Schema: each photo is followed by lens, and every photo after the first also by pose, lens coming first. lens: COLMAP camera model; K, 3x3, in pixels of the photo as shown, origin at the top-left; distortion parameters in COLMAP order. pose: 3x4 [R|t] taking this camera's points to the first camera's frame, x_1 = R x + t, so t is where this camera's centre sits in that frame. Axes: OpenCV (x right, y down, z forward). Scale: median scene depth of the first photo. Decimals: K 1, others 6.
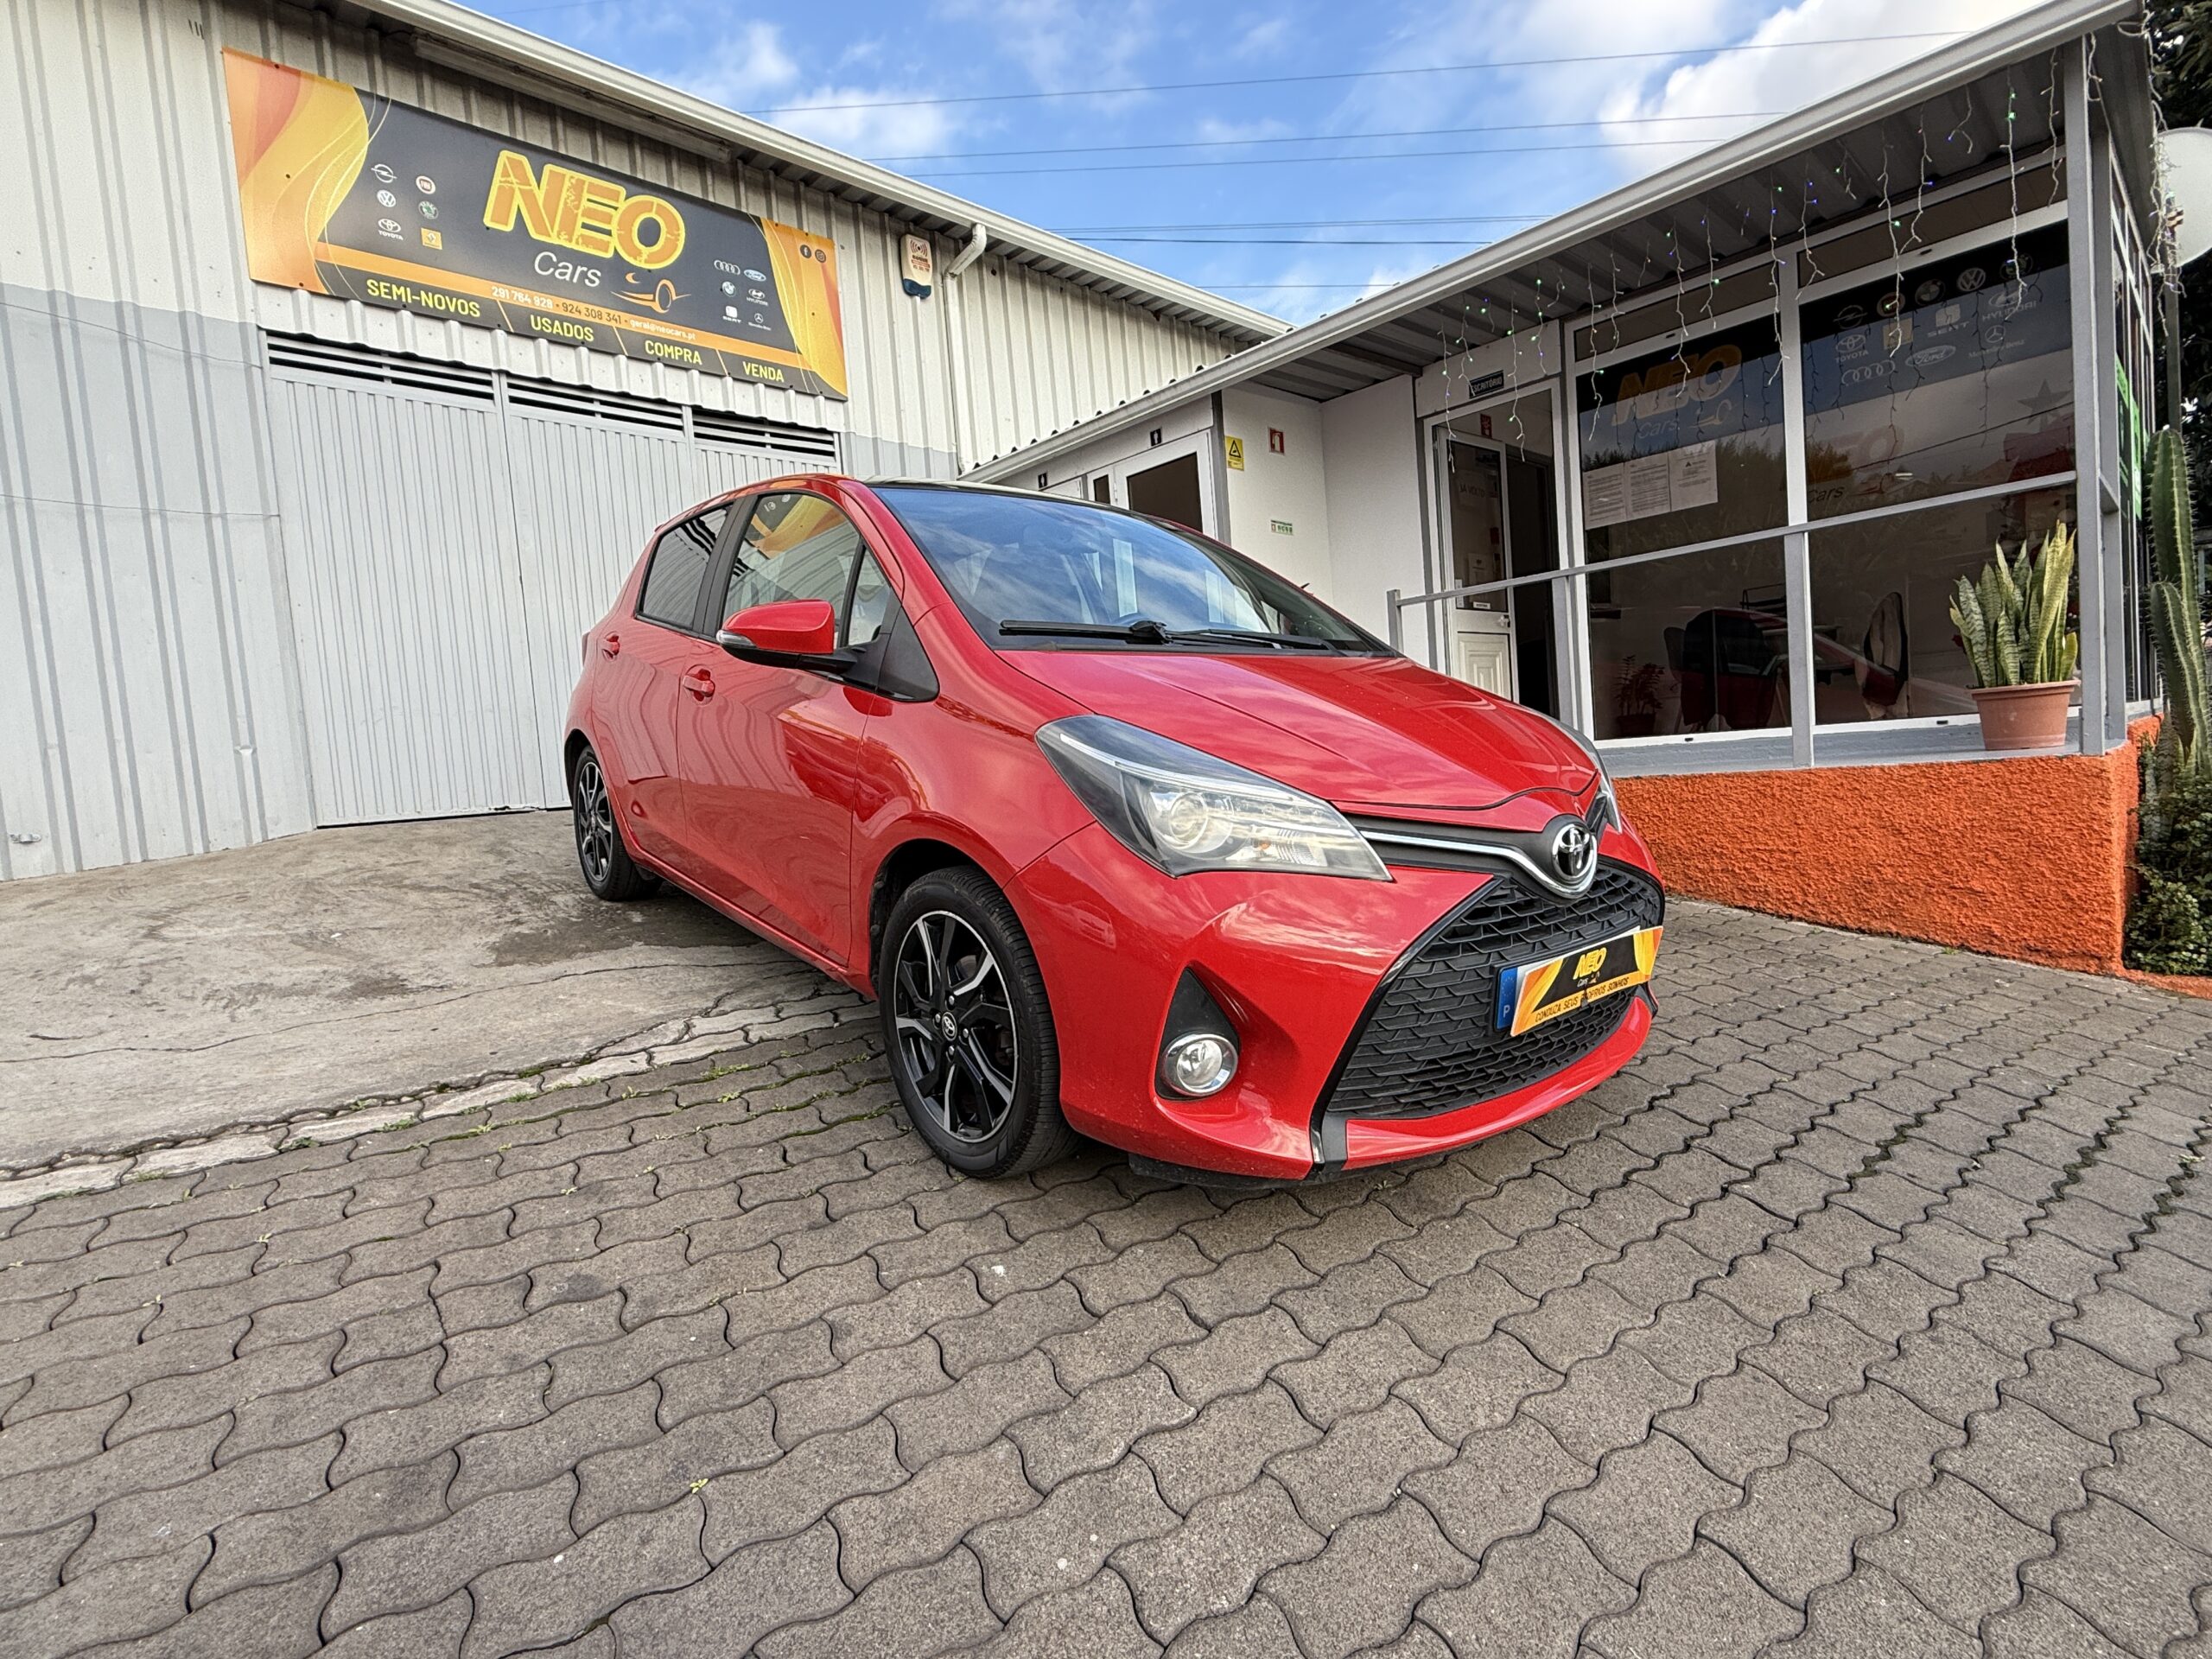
lens RADIAL K [[1042.9, 0, 1103.9], [0, 1042.9, 837.5], [0, 0, 1]] dist [0.001500, 0.000020]
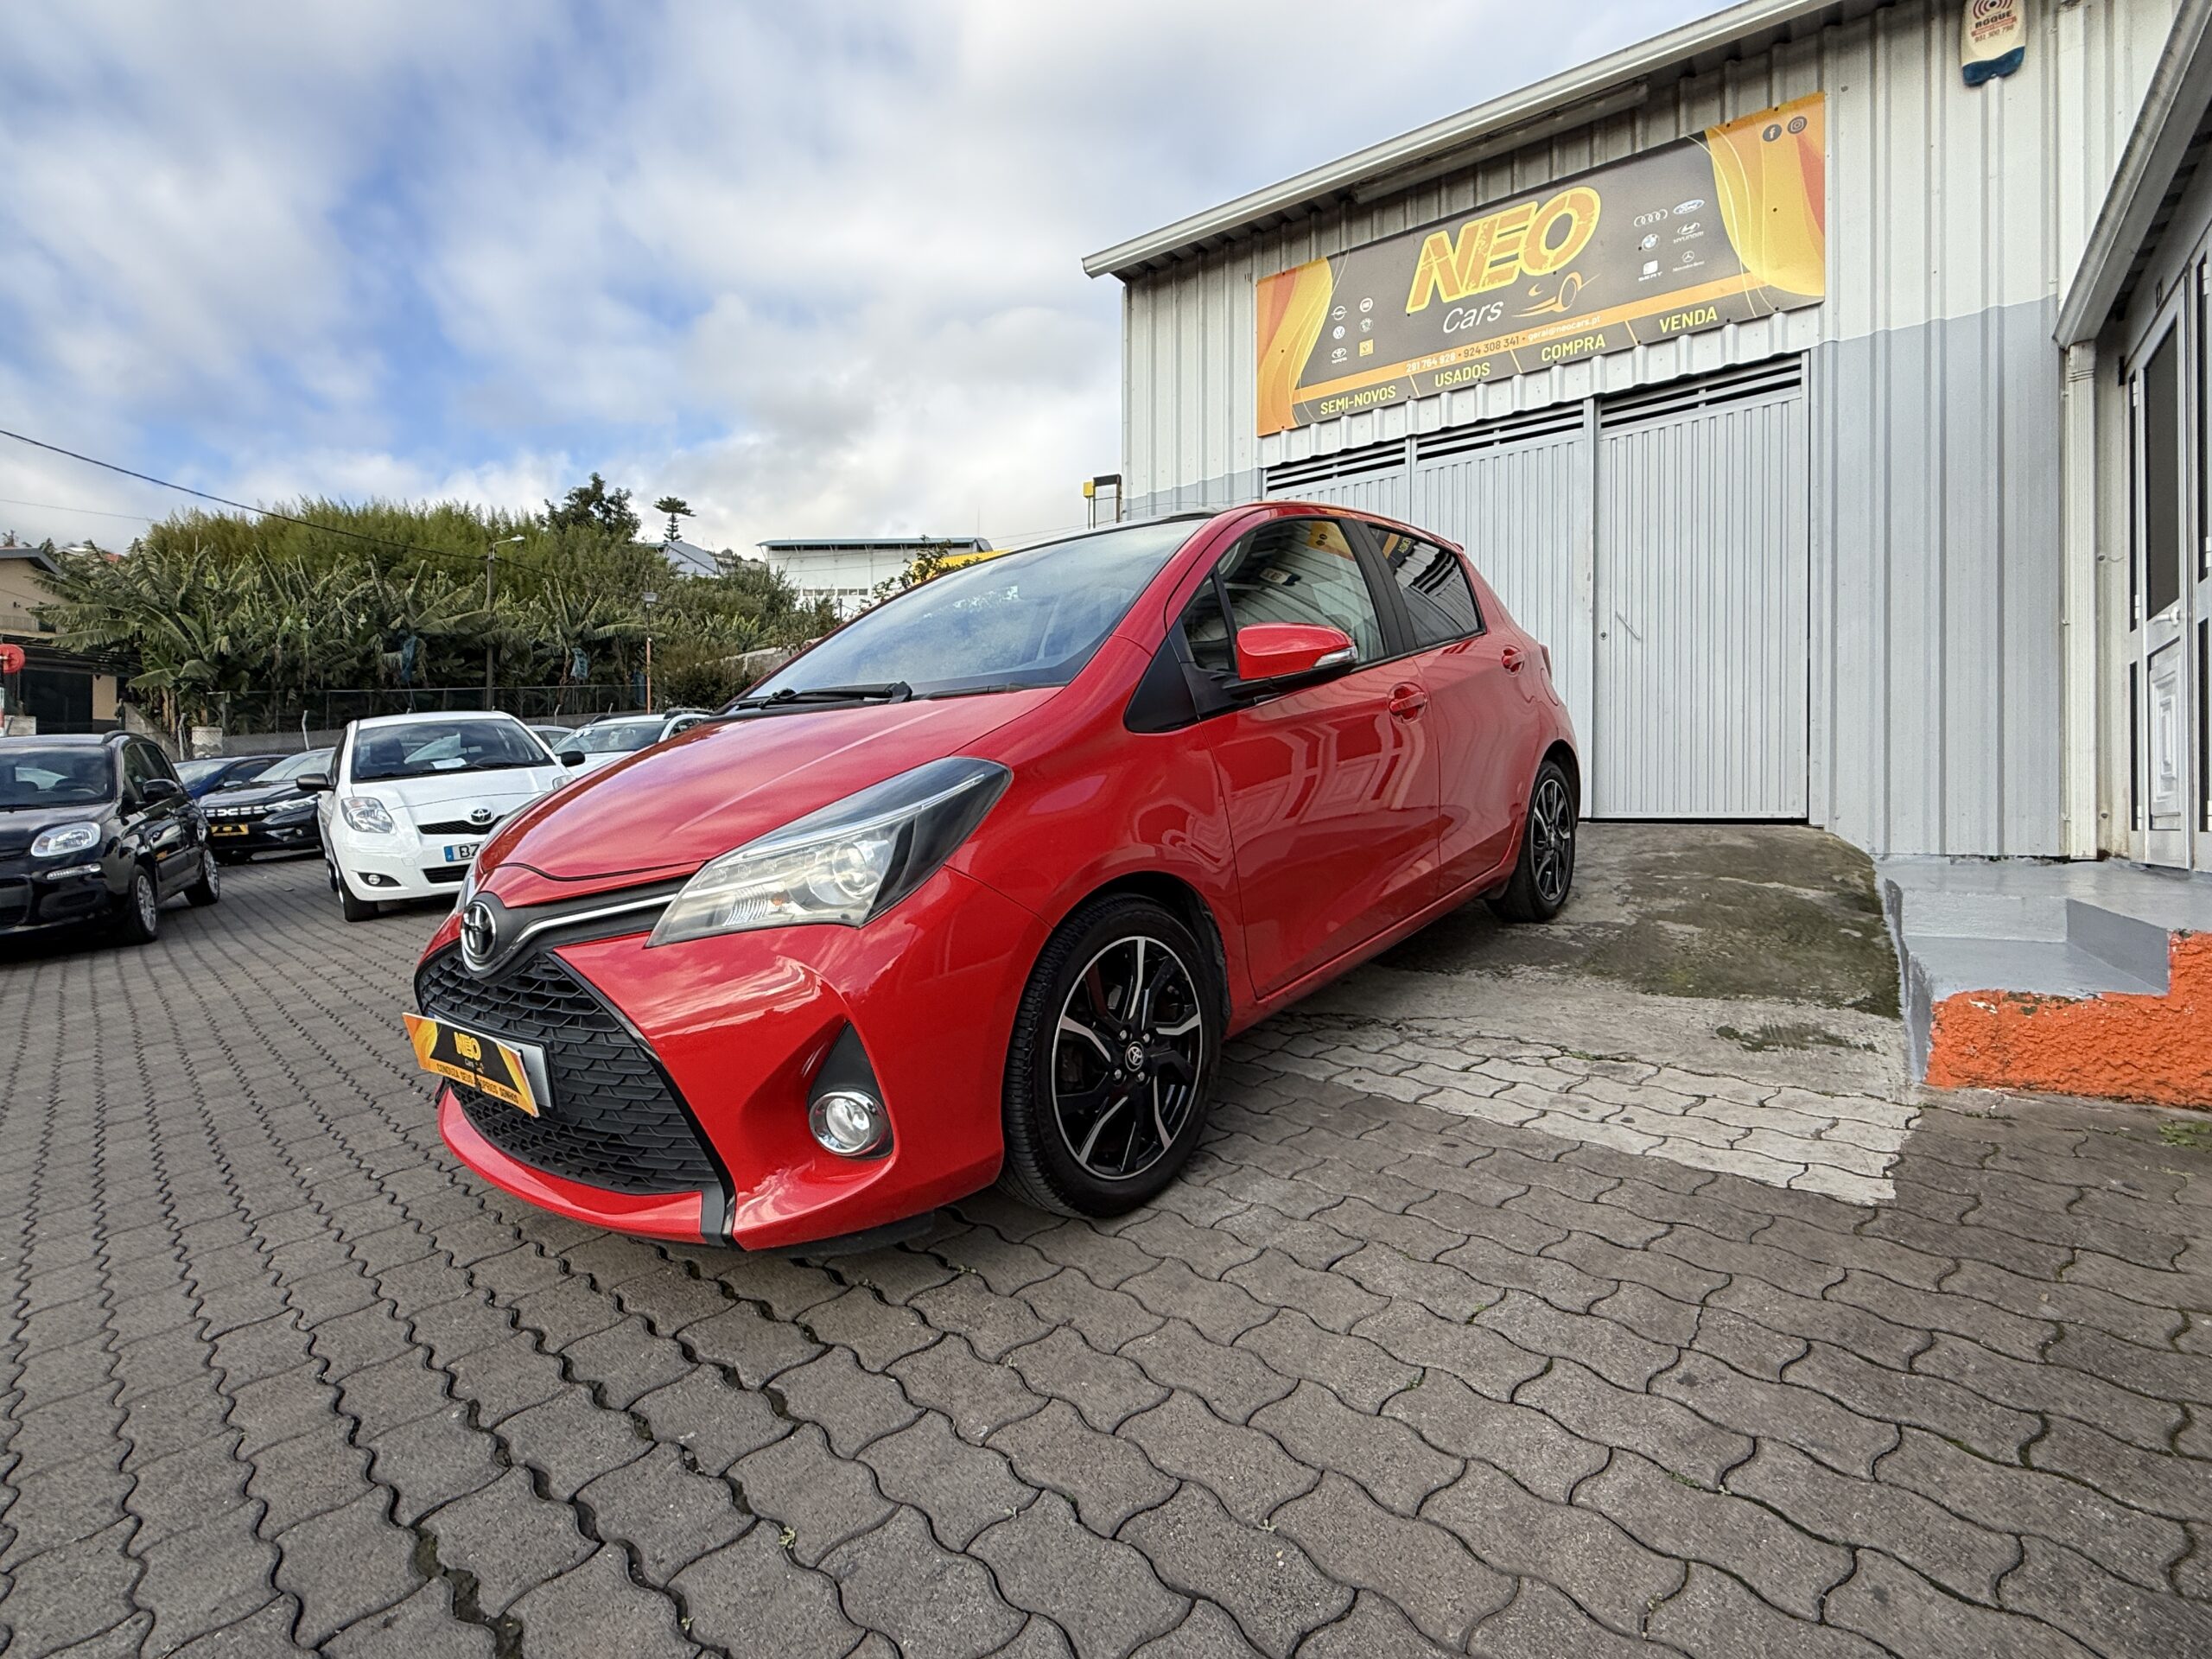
lens RADIAL K [[1069.4, 0, 1106.0], [0, 1069.4, 829.5], [0, 0, 1]] dist [0.000250, -0.000789]
pose [[0.179407, 0.076444, -0.980800, 0.500402], [-0.087753, 0.994246, 0.061440, -0.058029], [0.979853, 0.075045, 0.185083, 0.455094]]
